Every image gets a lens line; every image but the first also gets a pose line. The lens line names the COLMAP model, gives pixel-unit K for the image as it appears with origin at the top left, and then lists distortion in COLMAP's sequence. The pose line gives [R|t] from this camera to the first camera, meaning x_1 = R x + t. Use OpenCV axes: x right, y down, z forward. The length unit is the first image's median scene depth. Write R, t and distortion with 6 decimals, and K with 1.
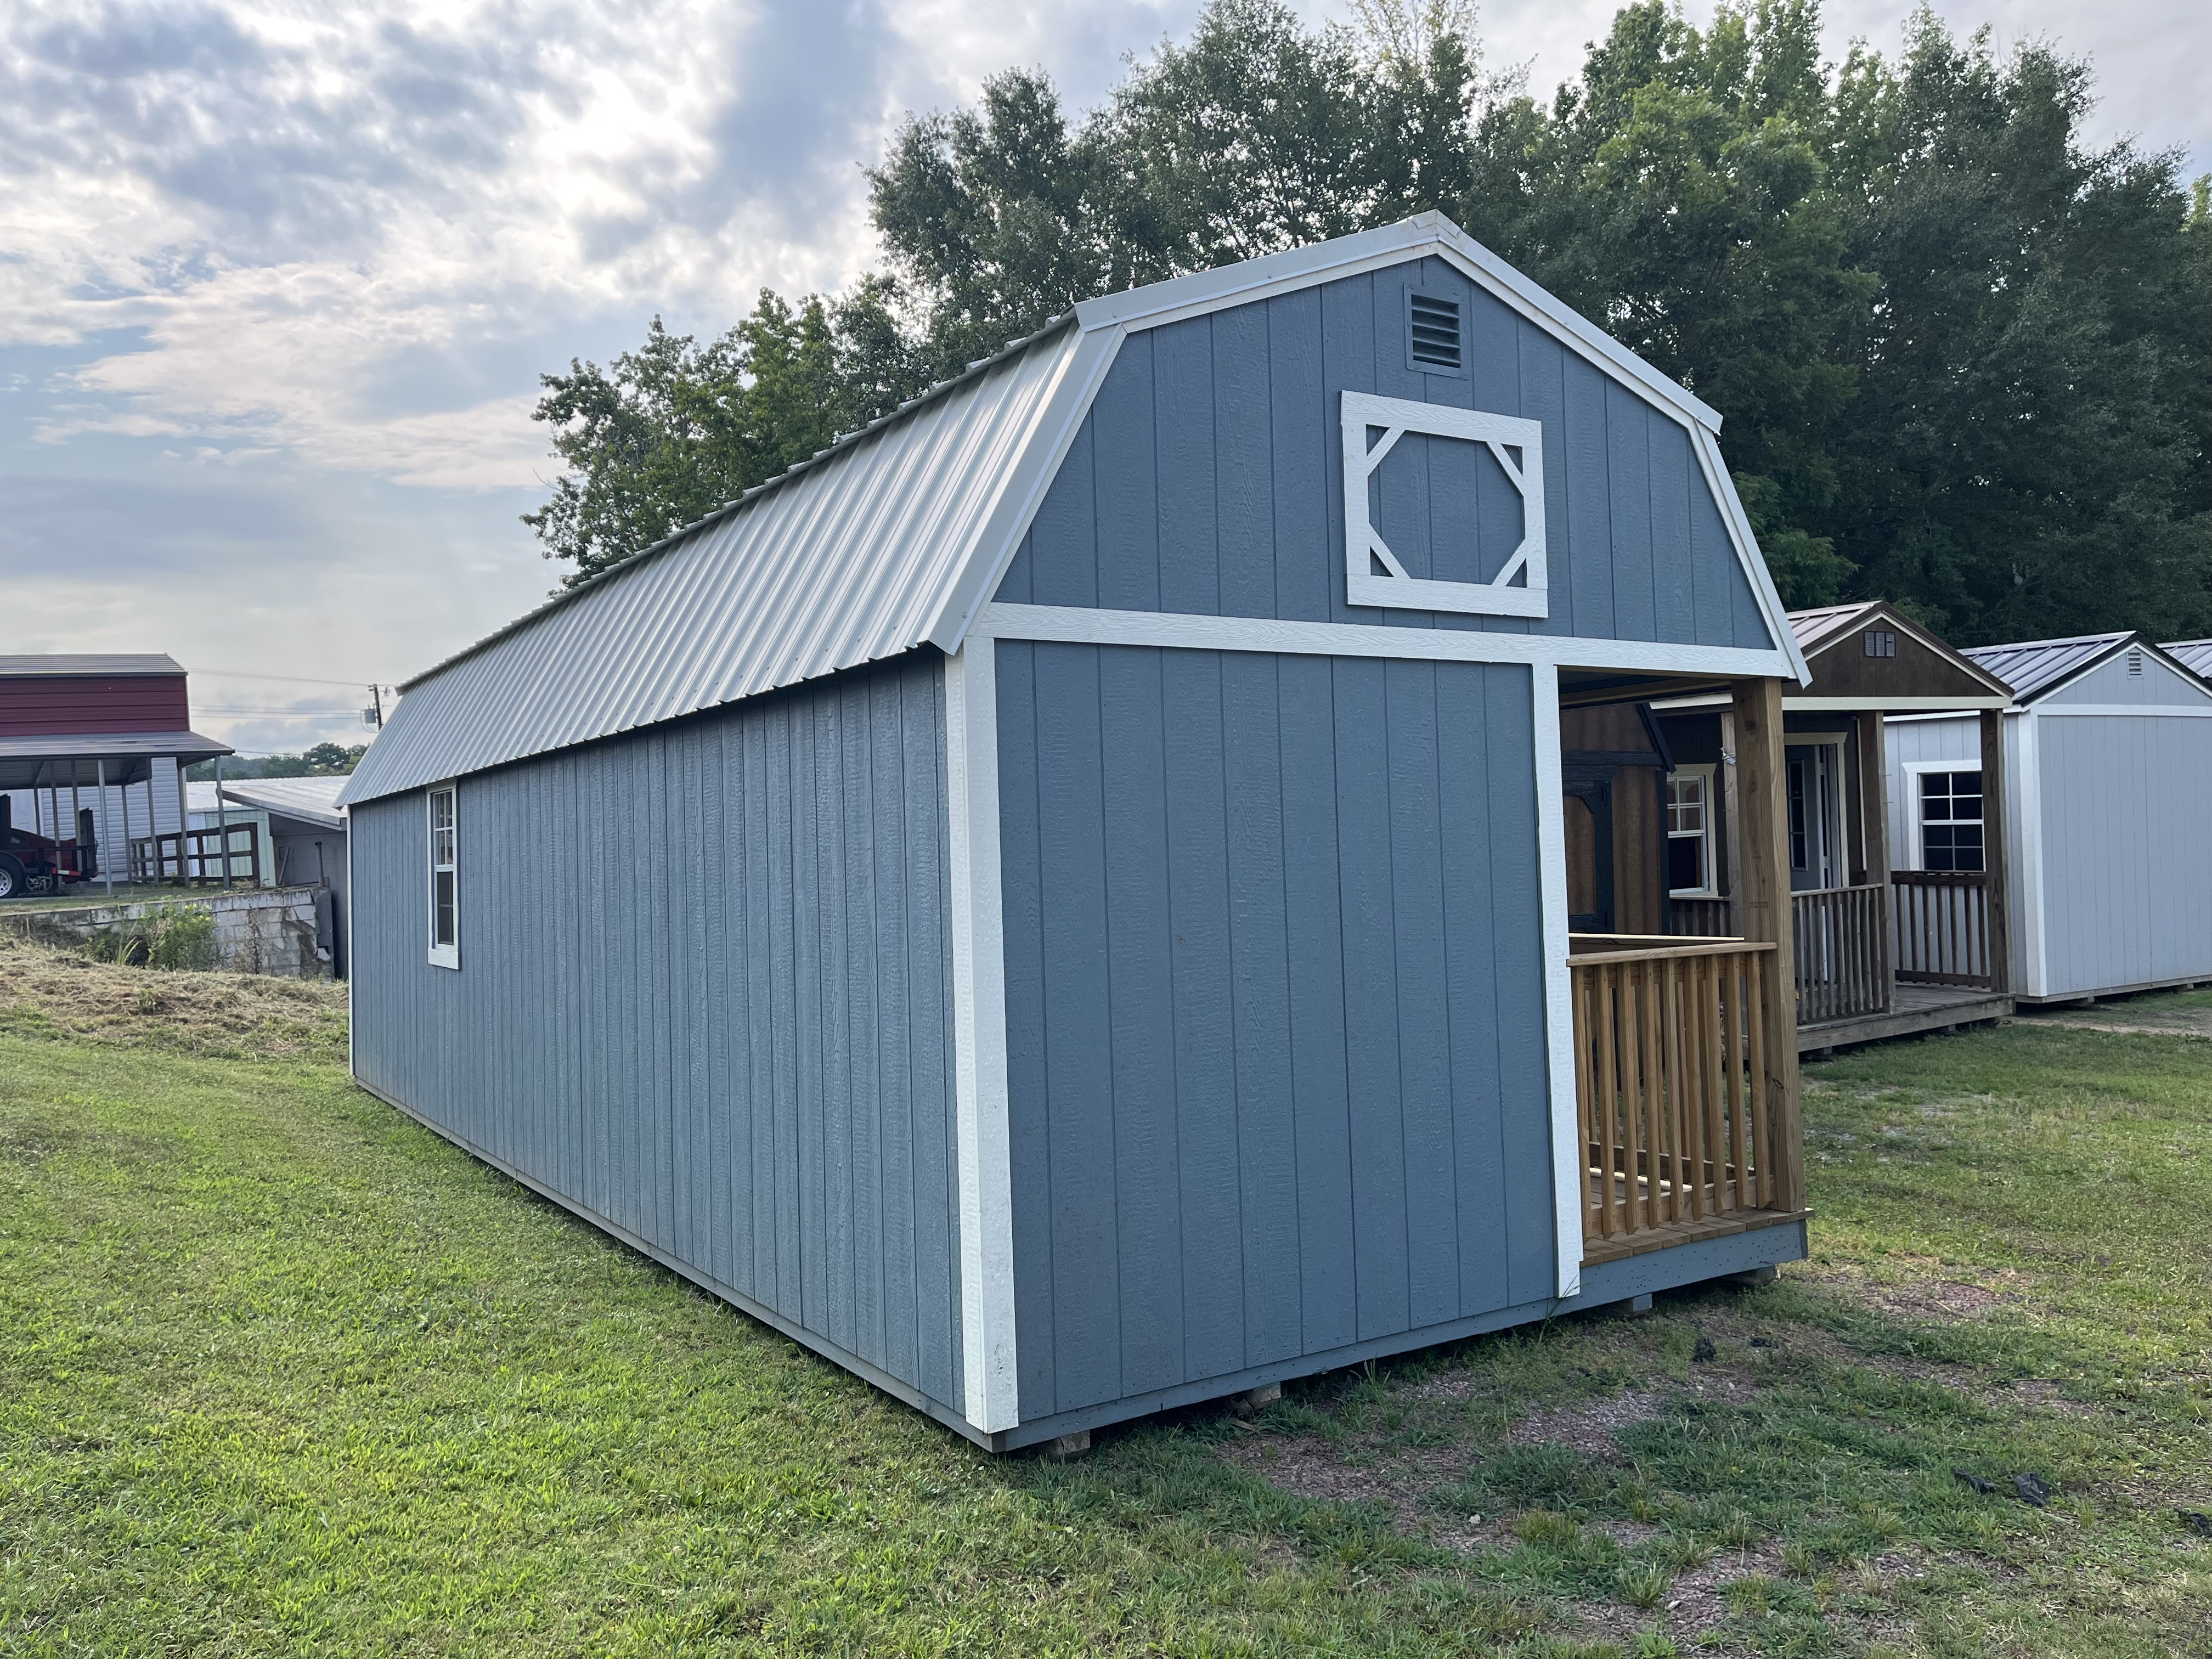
lens RADIAL K [[1677.6, 0, 1107.5], [0, 1677.6, 832.8], [0, 0, 1]] dist [-0.059953, -0.001164]
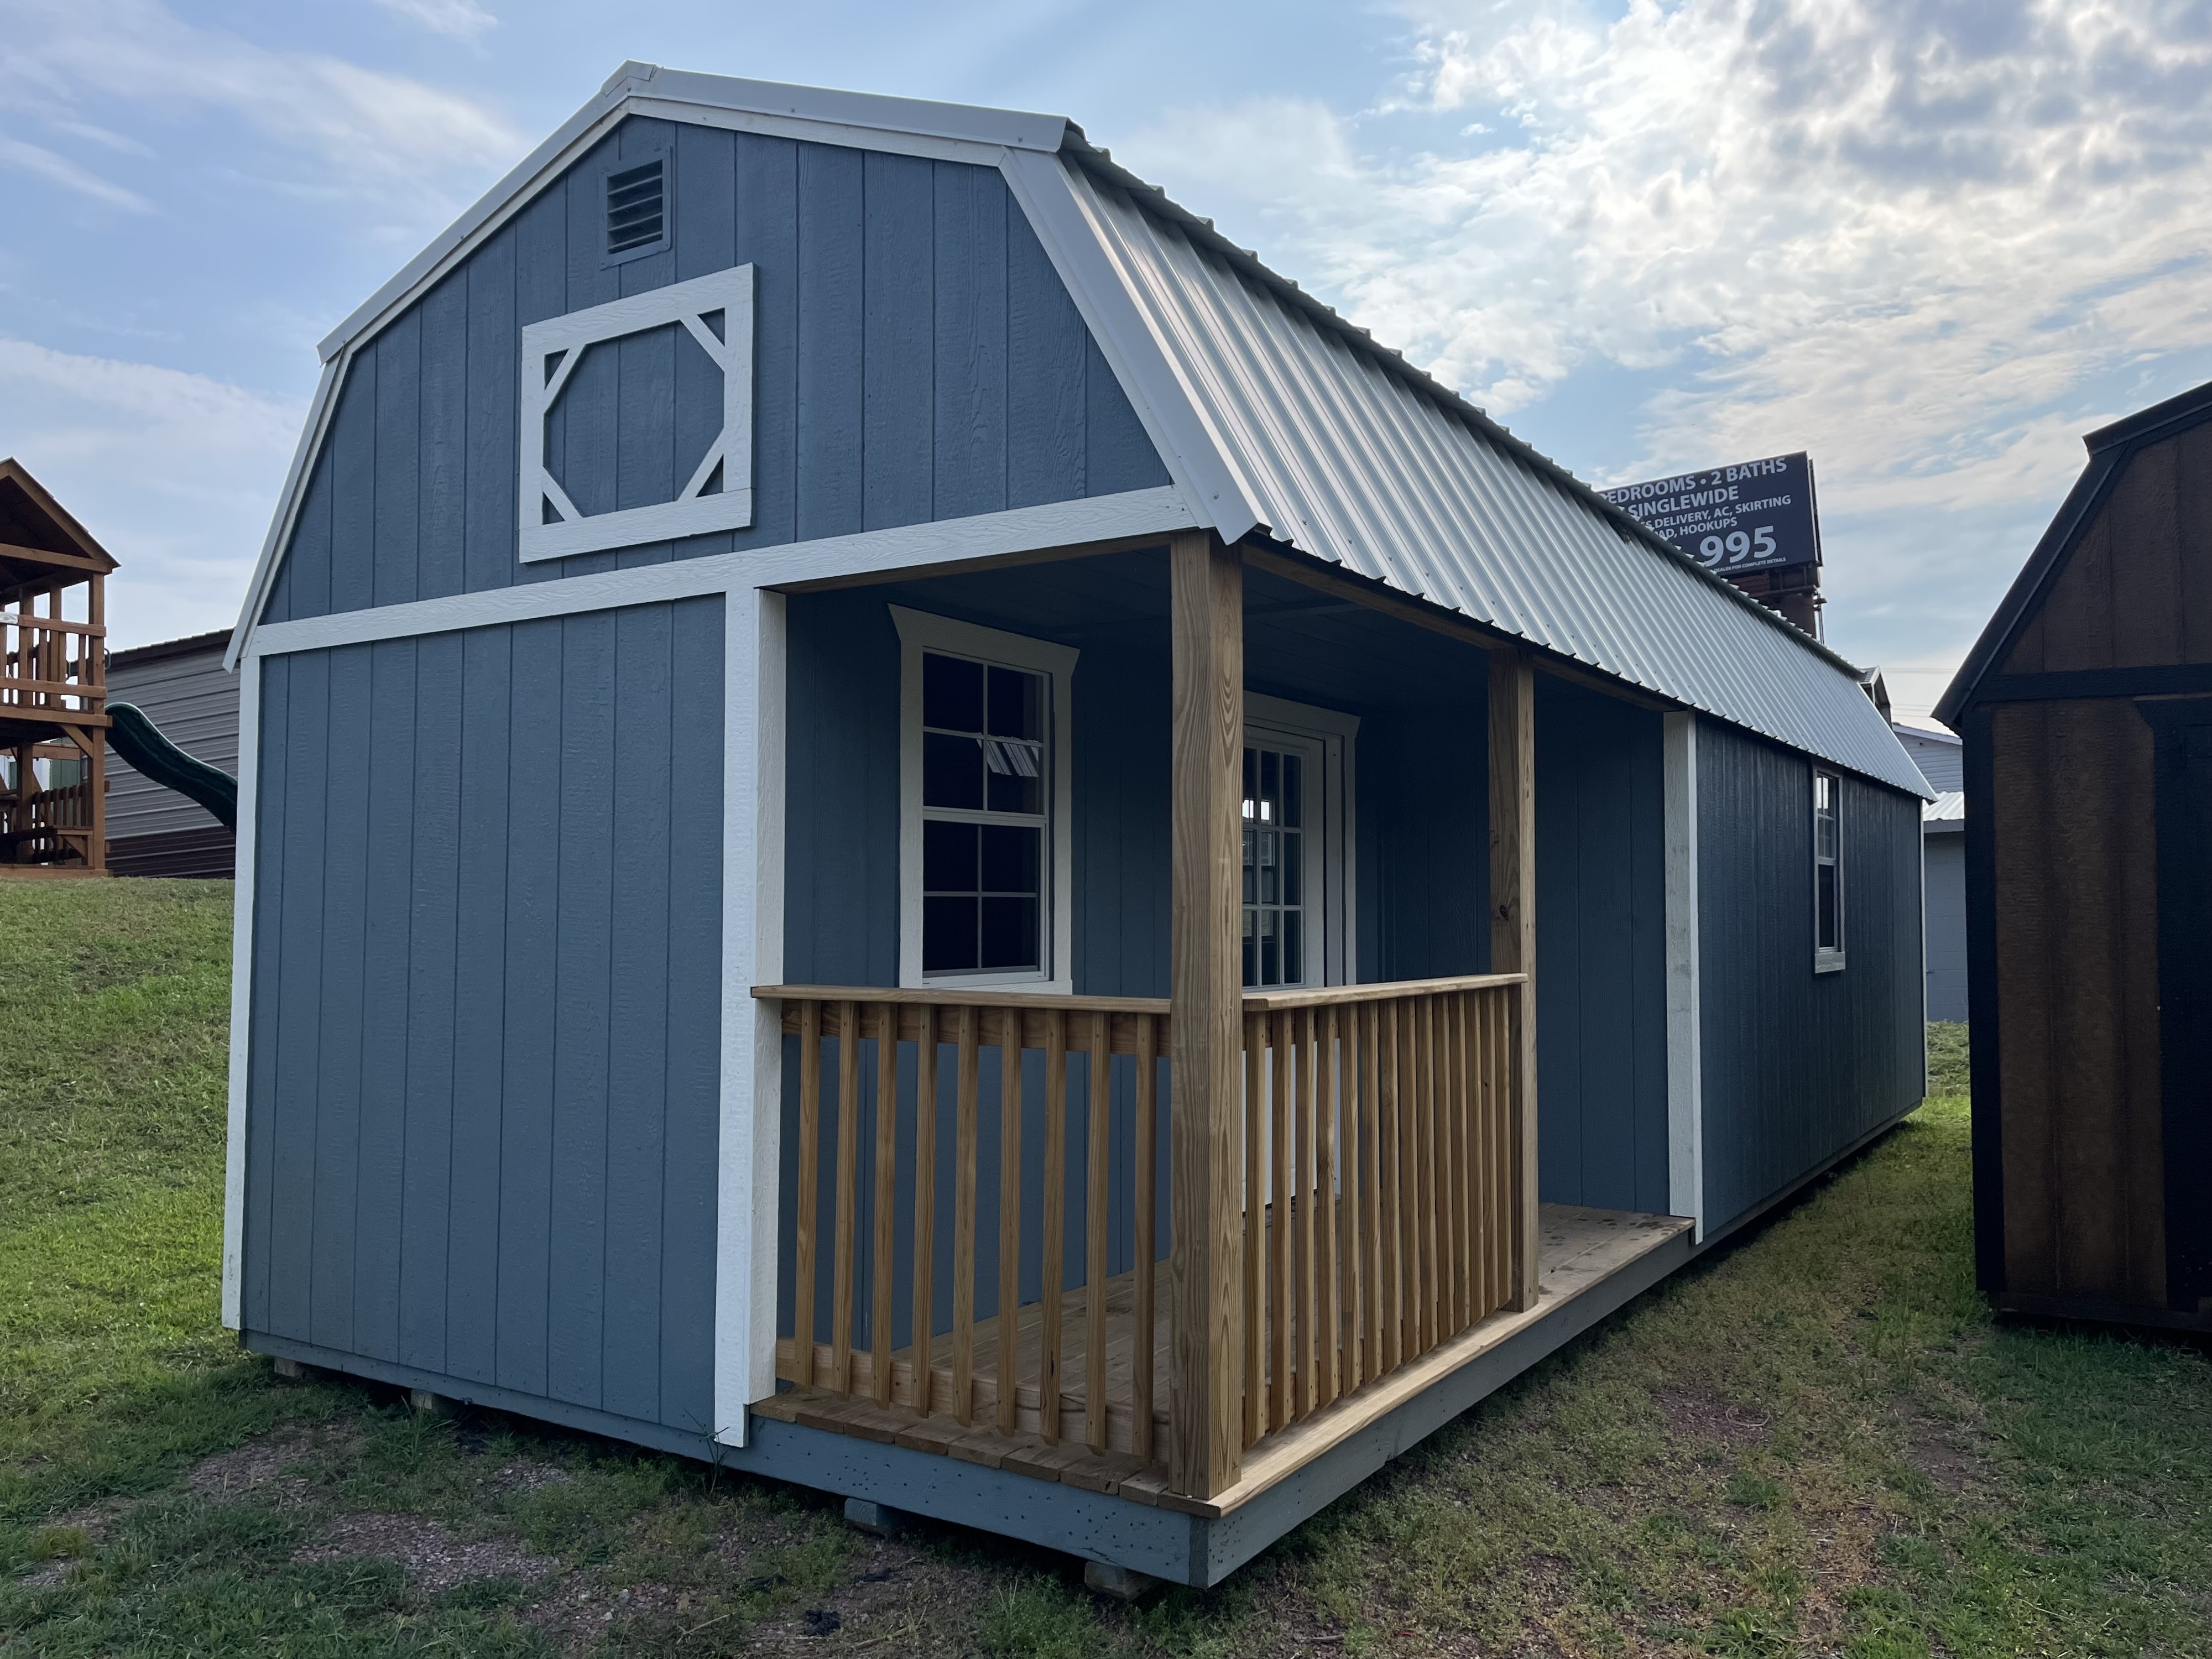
lens RADIAL K [[1711.0, 0, 1103.4], [0, 1711.0, 819.7], [0, 0, 1]] dist [0.010381, -0.066661]
pose [[0.437697, -0.009810, -0.899069, 1.061479], [0.002786, 0.999950, -0.009554, 0.010816], [0.899118, 0.001677, 0.437703, 0.841030]]
